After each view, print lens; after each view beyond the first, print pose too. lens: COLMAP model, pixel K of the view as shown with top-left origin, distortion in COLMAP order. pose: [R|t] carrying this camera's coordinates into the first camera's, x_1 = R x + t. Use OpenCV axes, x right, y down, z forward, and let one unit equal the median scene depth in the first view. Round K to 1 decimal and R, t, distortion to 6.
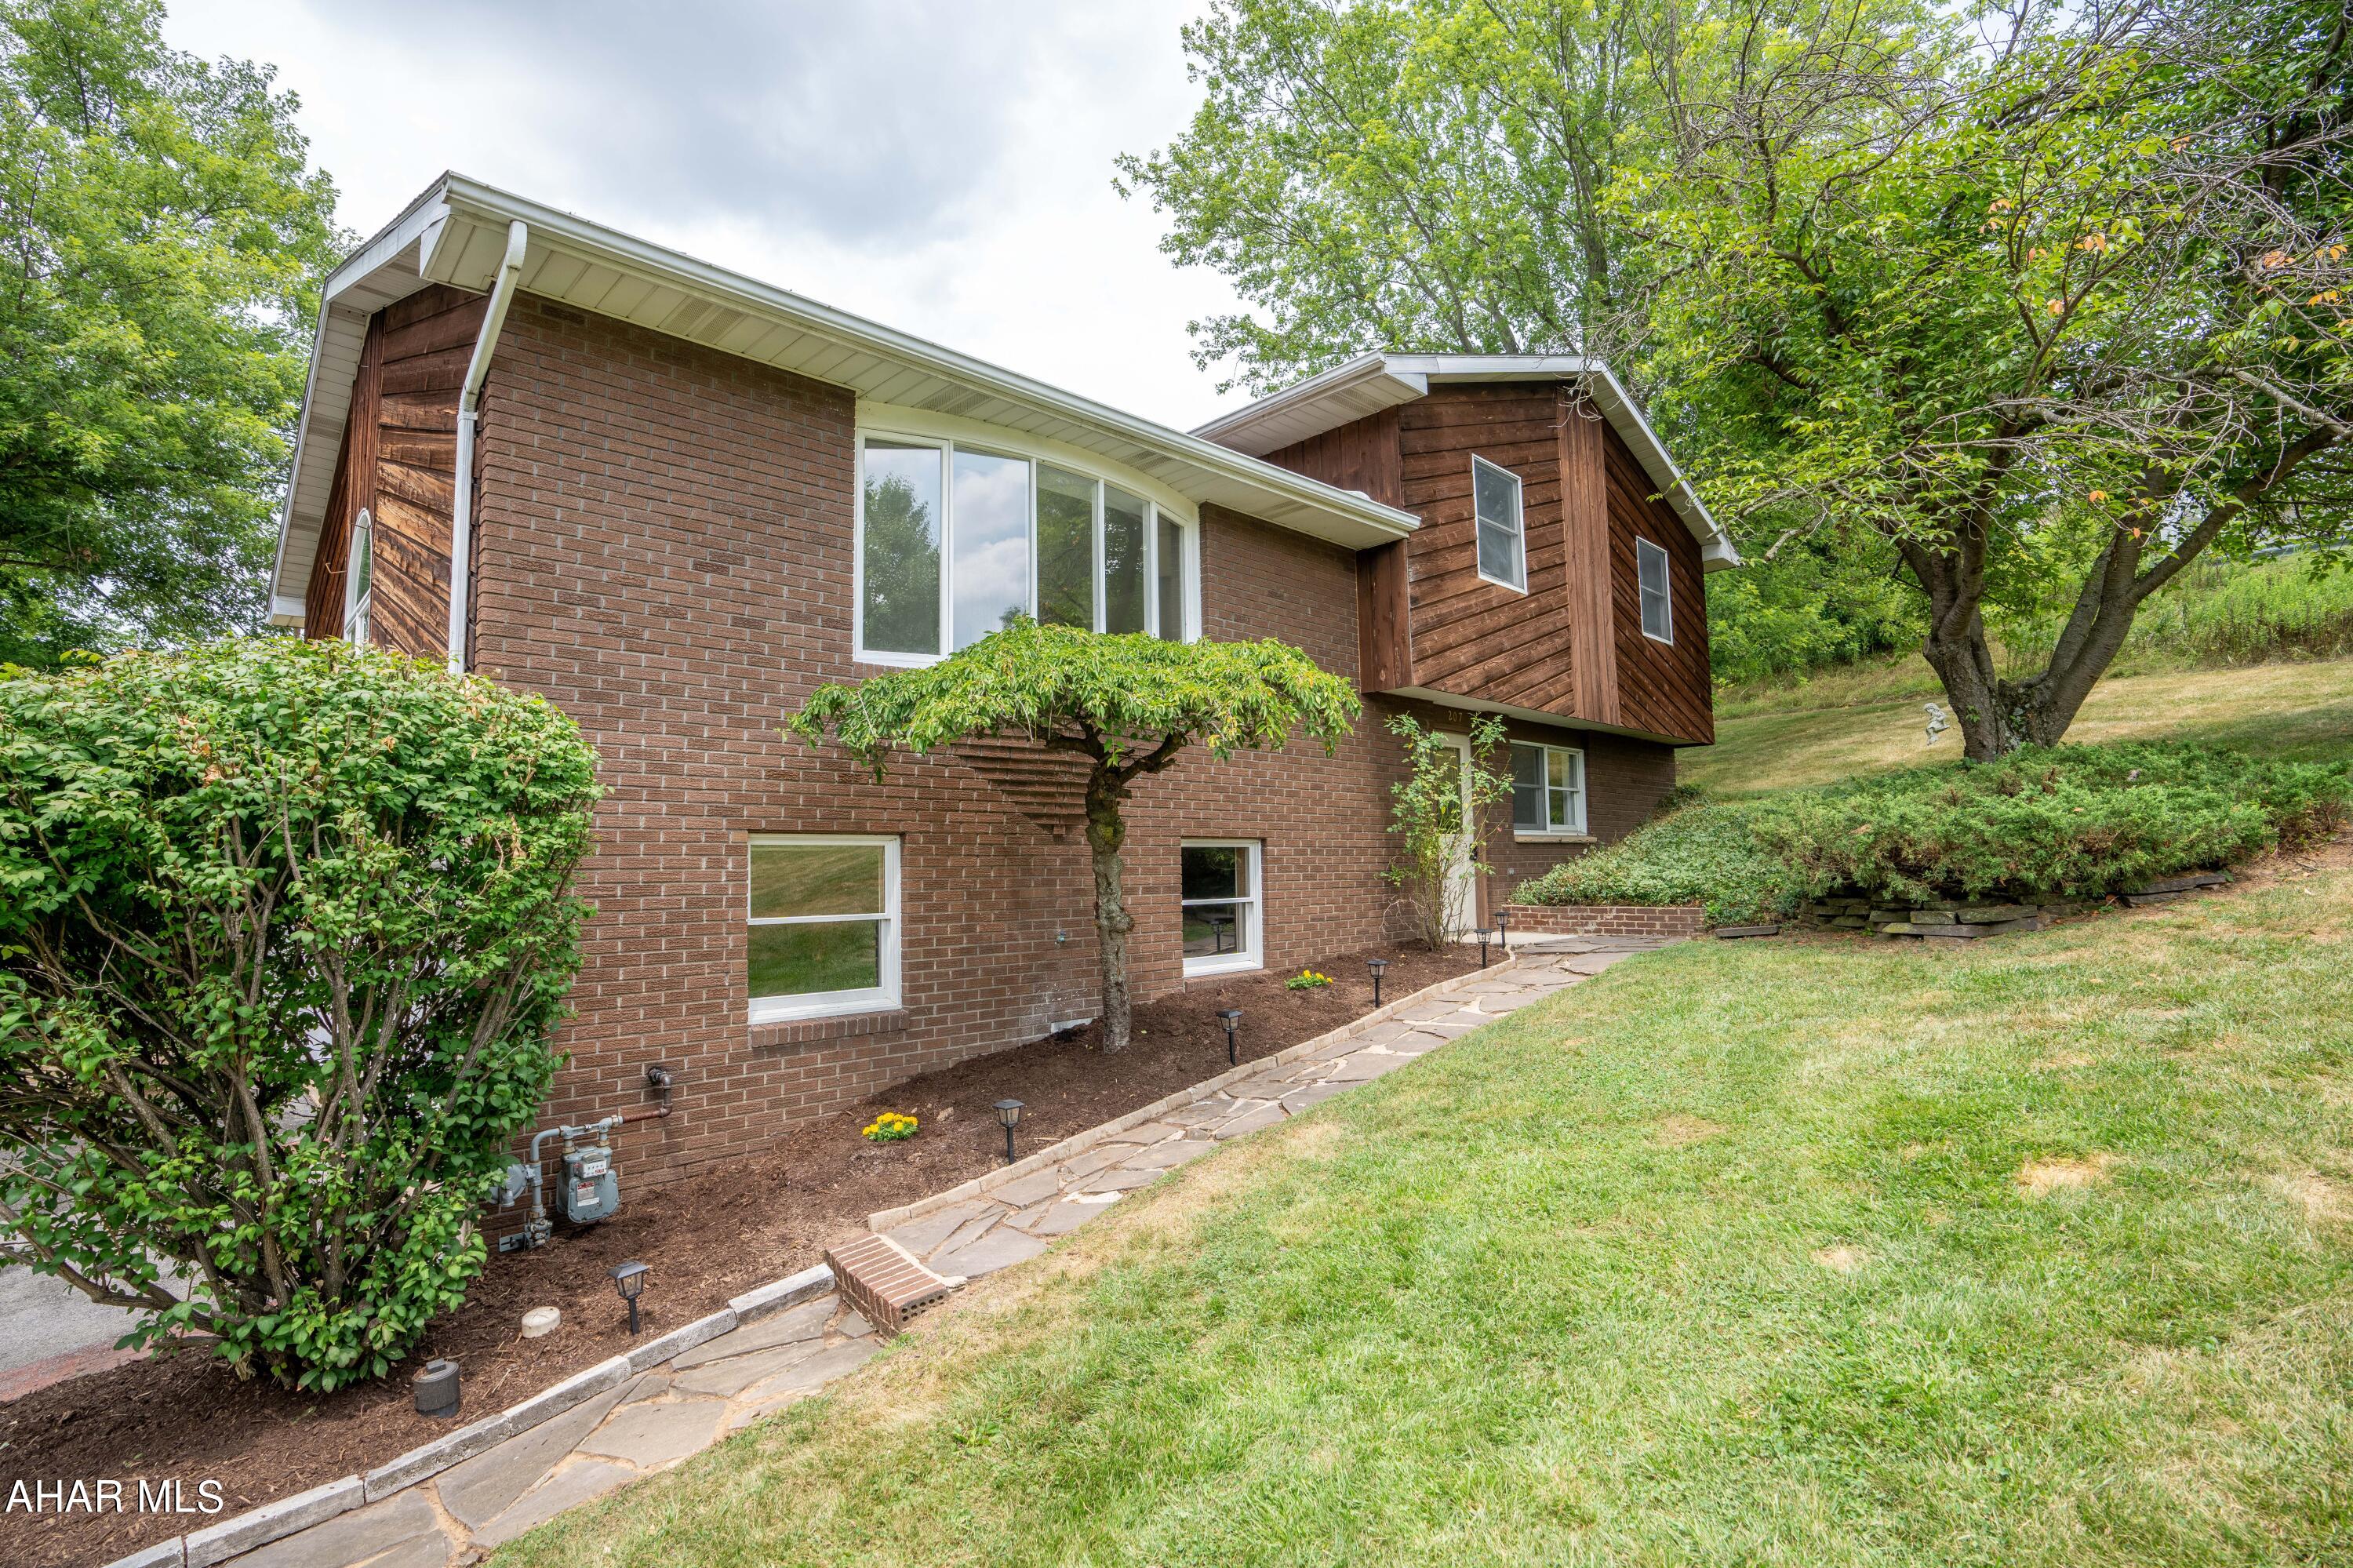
lens RADIAL K [[1111.6, 0, 1140.4], [0, 1111.6, 797.4], [0, 0, 1]] dist [-0.050814, 0.000010]
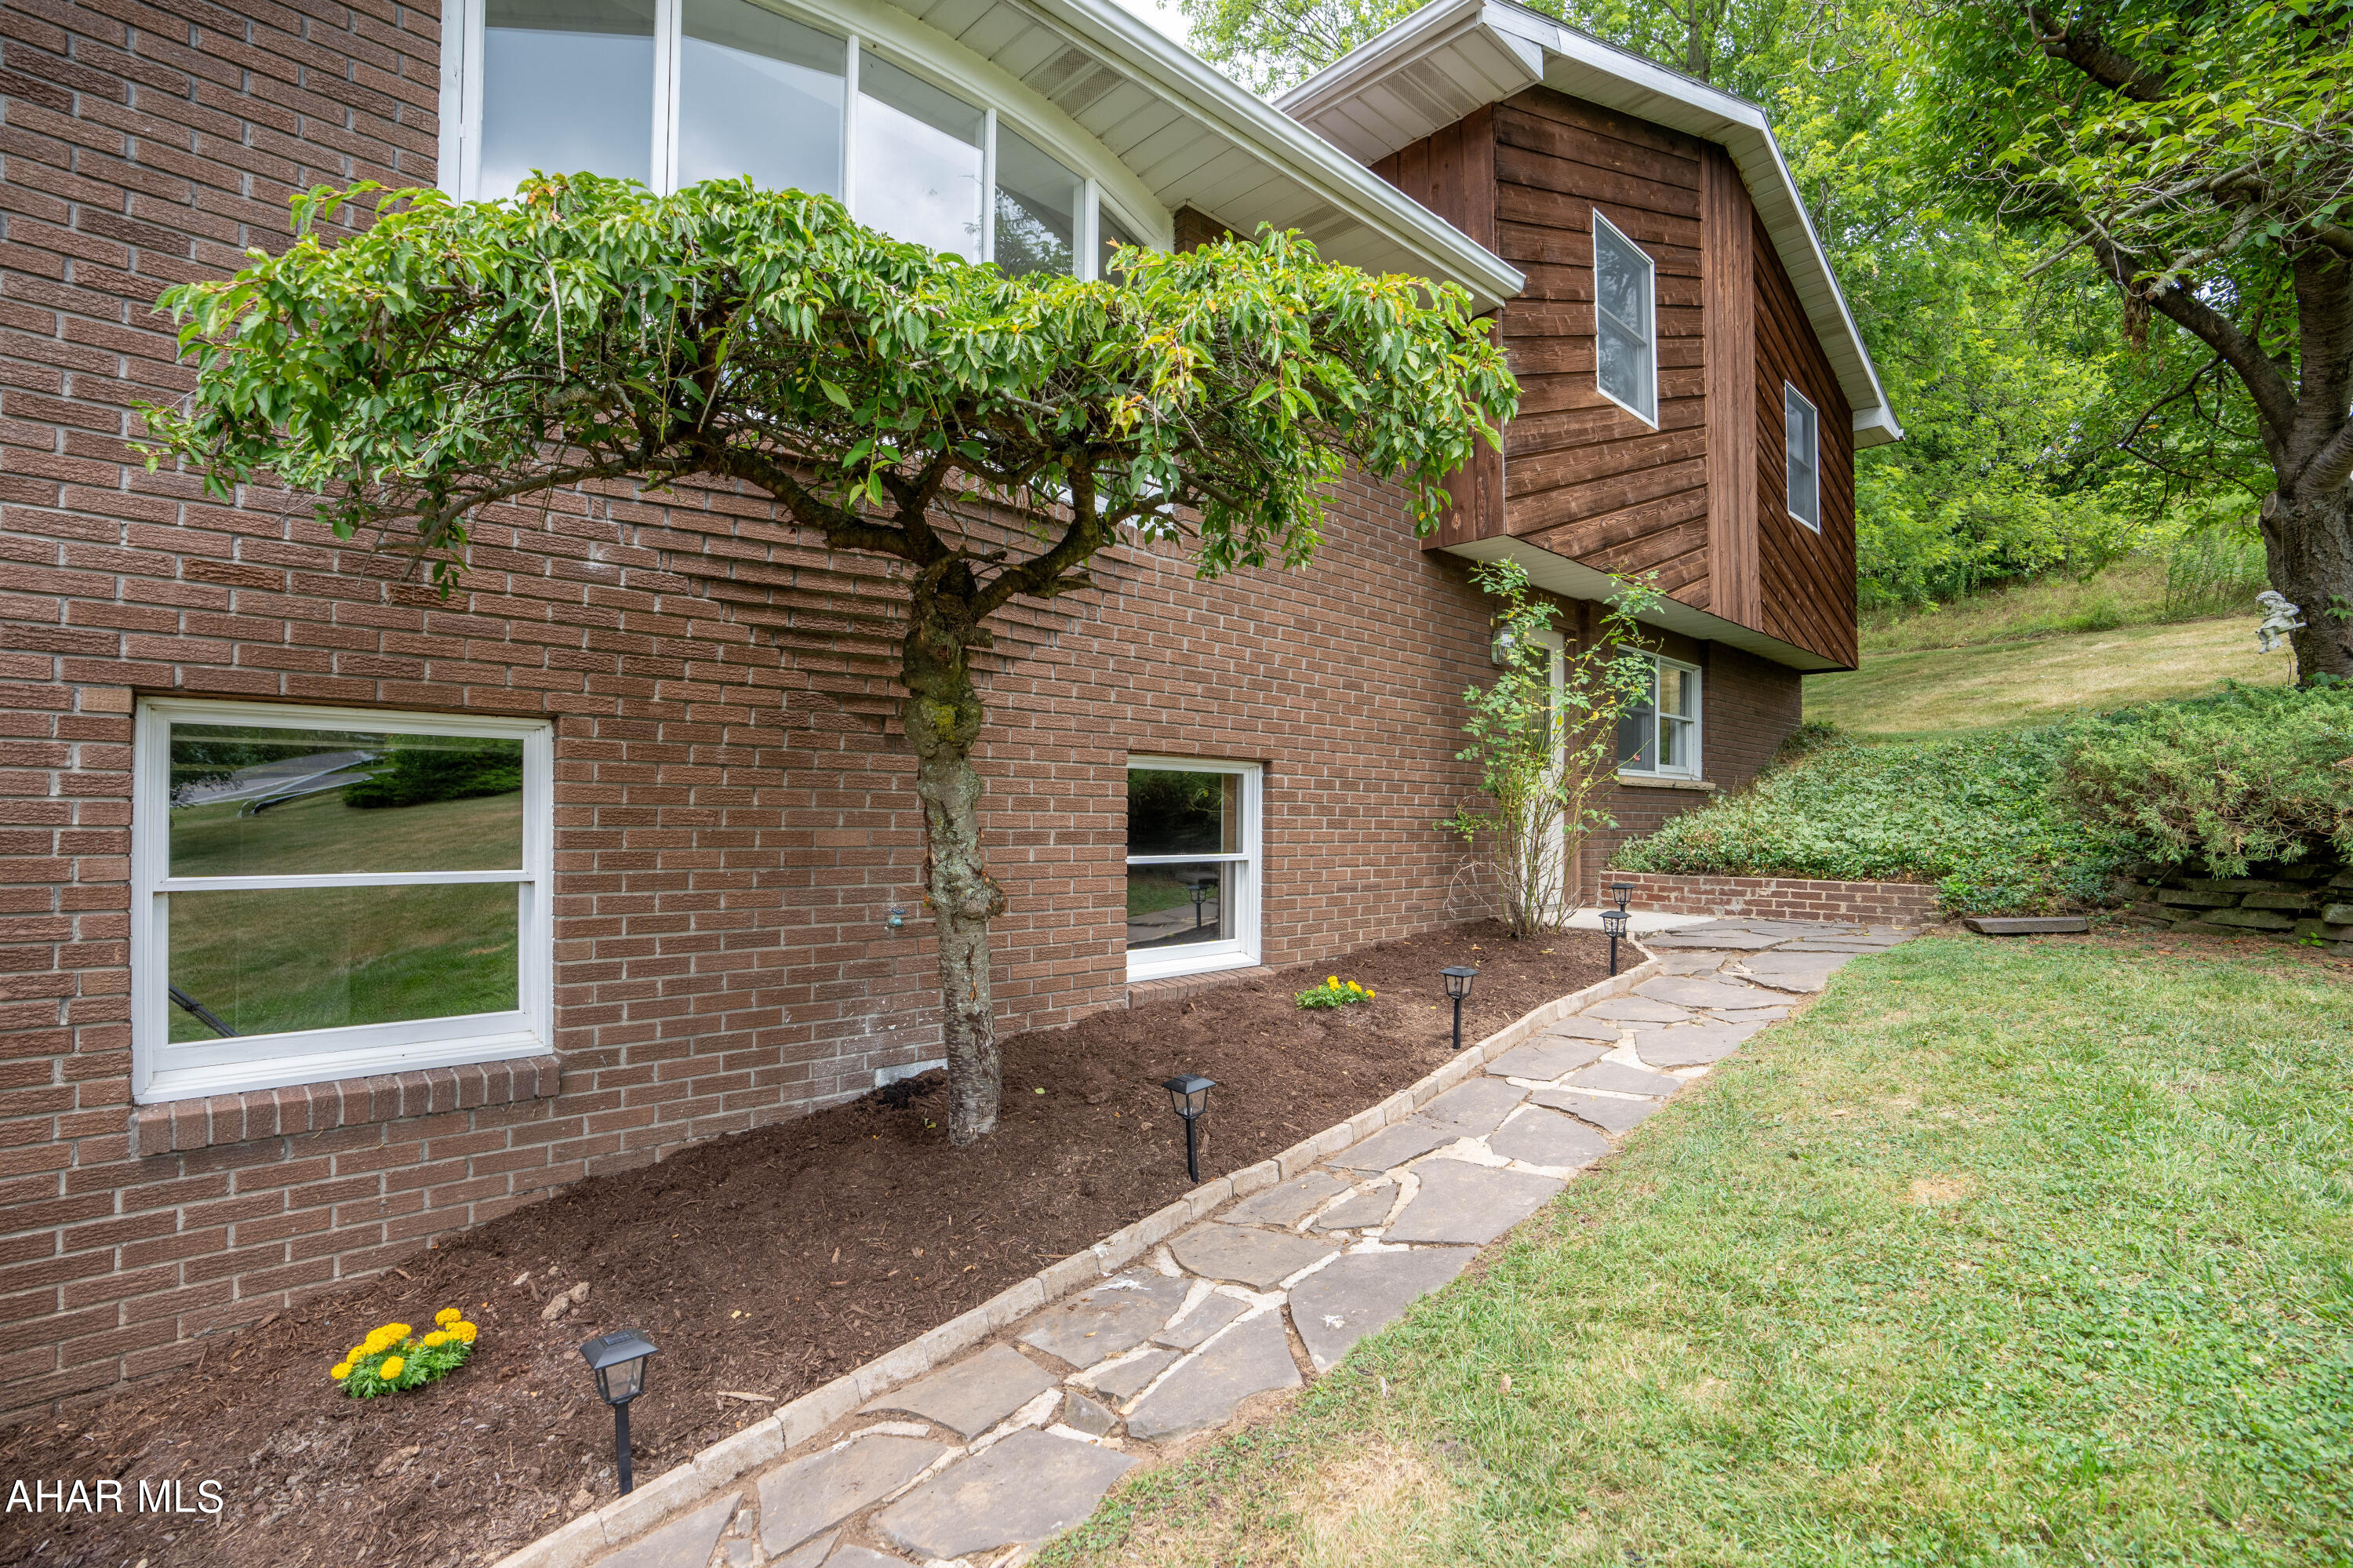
lens RADIAL K [[1043.6, 0, 1086.0], [0, 1043.6, 819.1], [0, 0, 1]] dist [-0.026993, 0.000027]
pose [[0.997803, 0.021020, -0.062835, 0.053933], [-0.016990, 0.997806, 0.063995, 0.039574], [0.064043, -0.062787, 0.995970, 0.468242]]
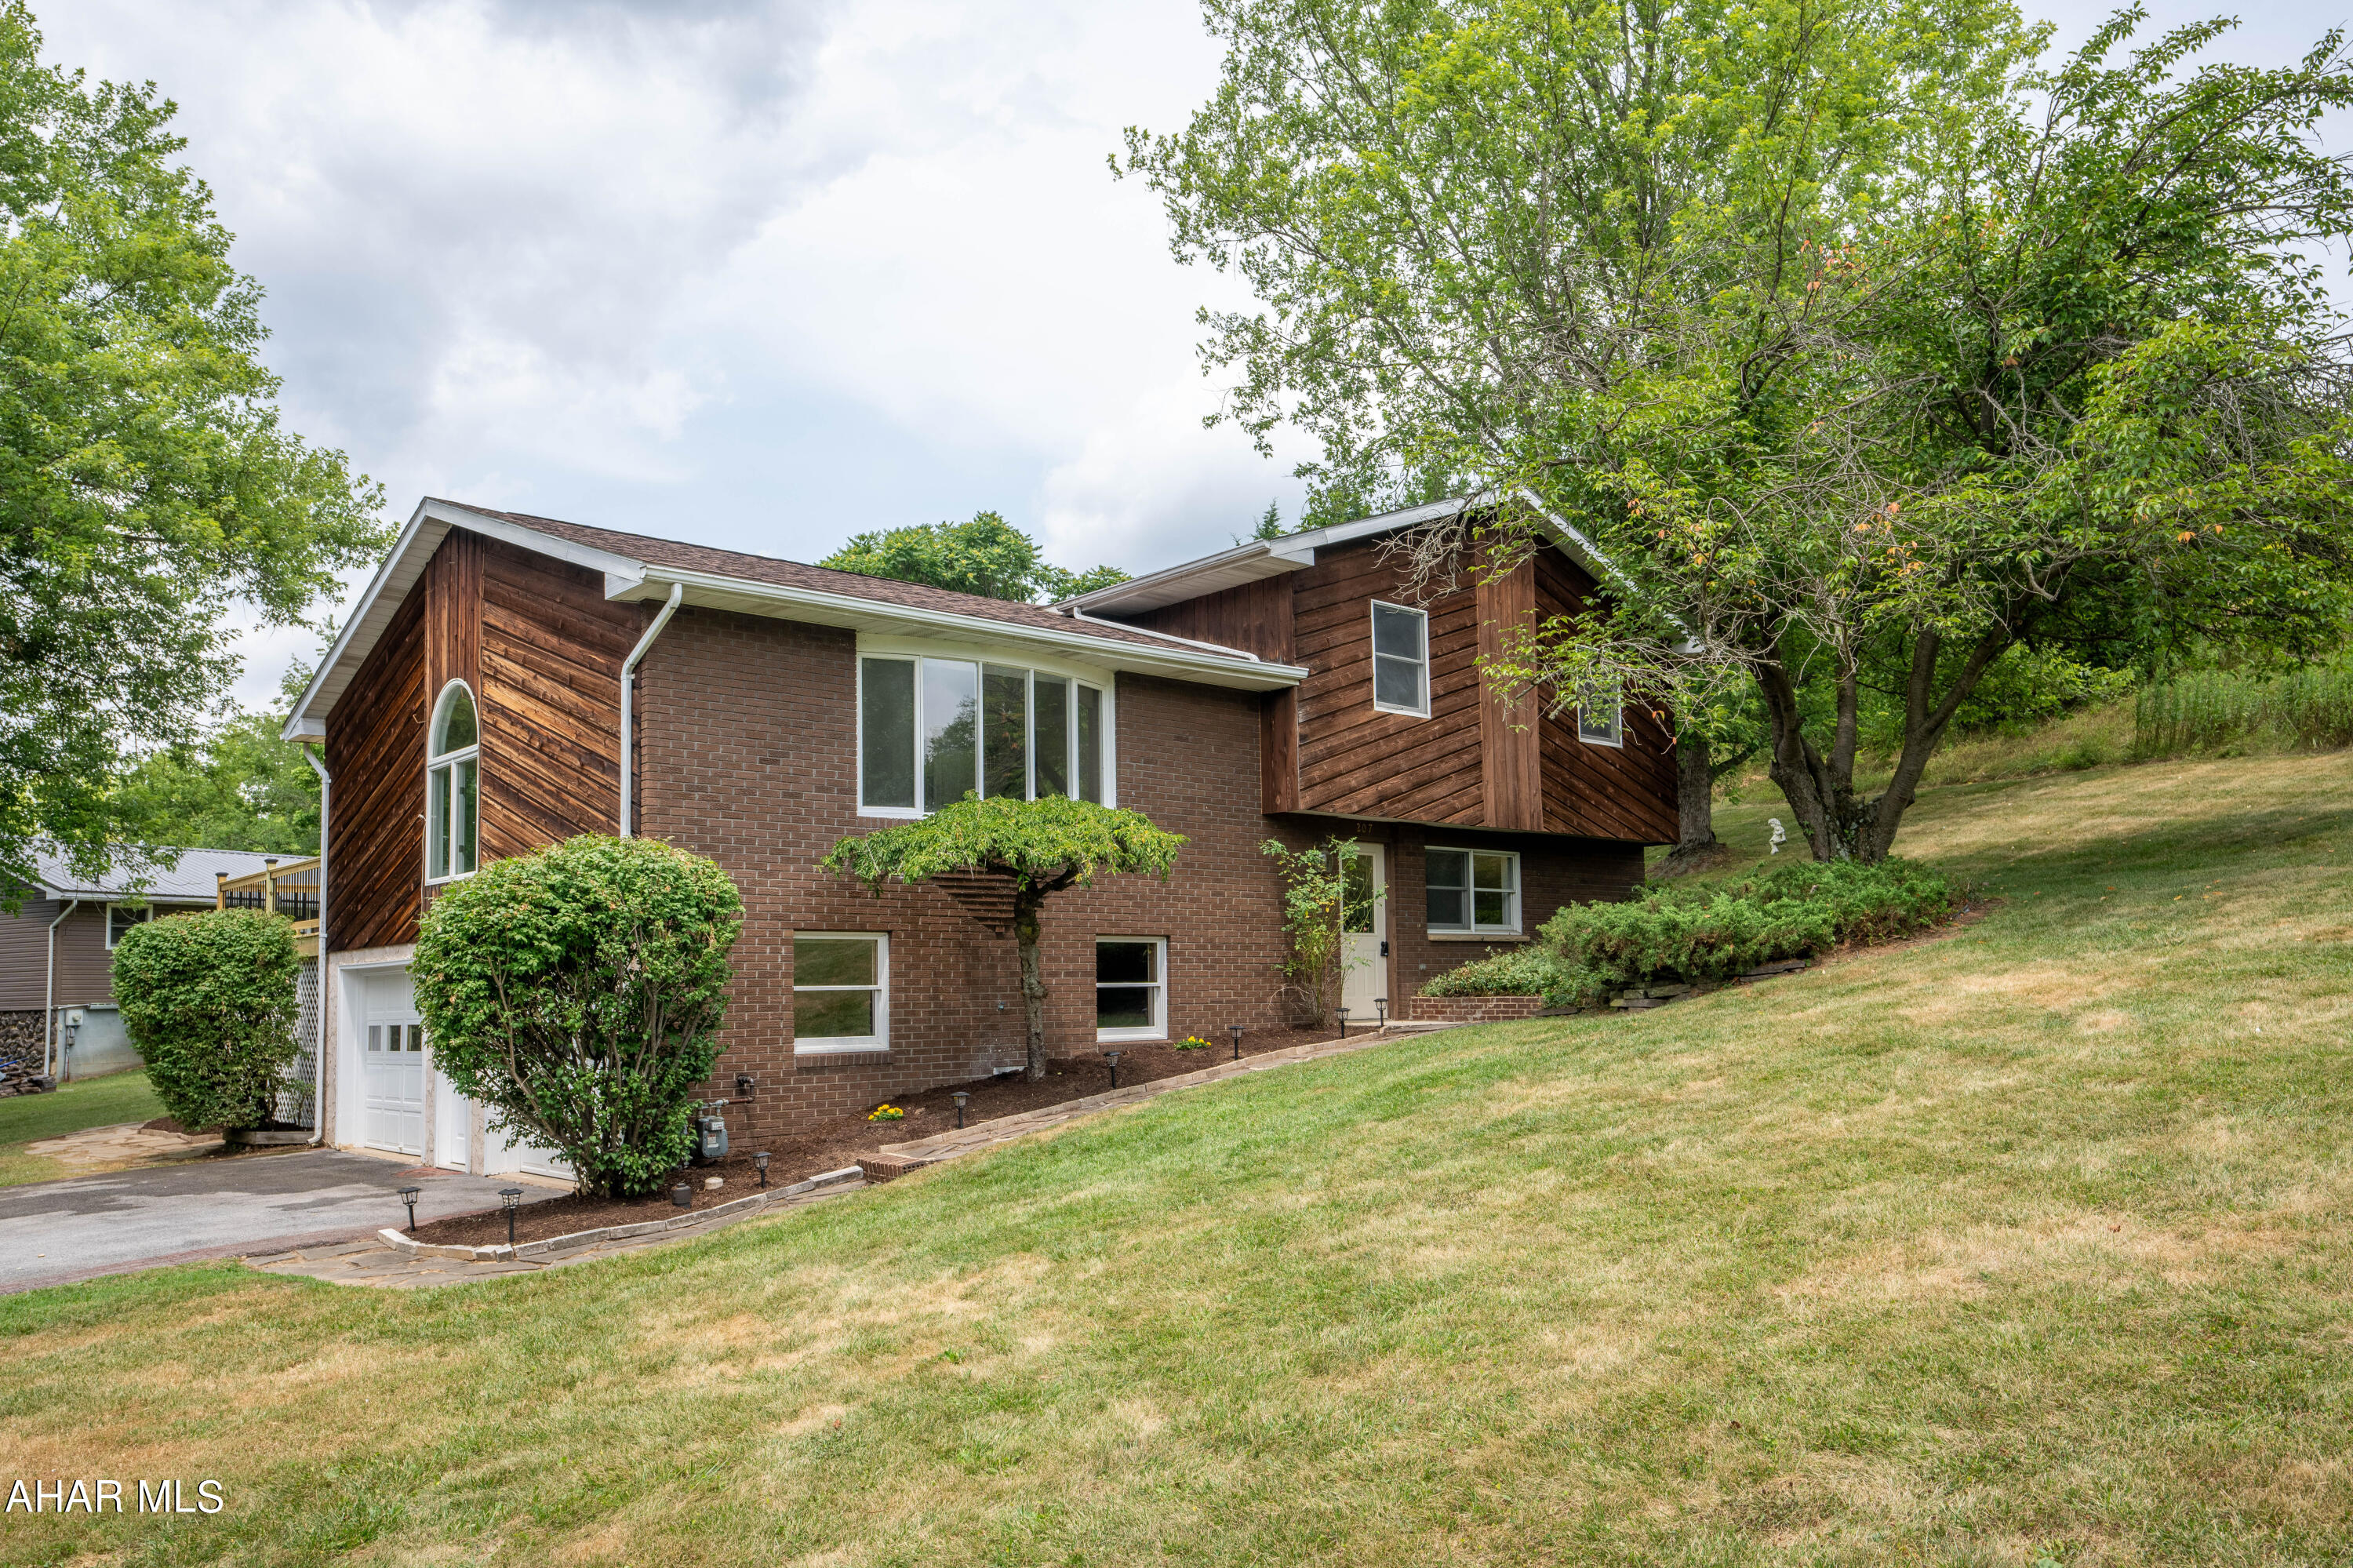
lens RADIAL K [[1710.6, 0, 1173.9], [0, 1710.6, 889.6], [0, 0, 1]] dist [0.050296, -0.209472]
pose [[0.999977, 0.000919, -0.006777, 0.155015], [-0.000872, 0.999976, 0.006853, -0.033645], [0.006784, -0.006847, 0.999954, -1.106683]]
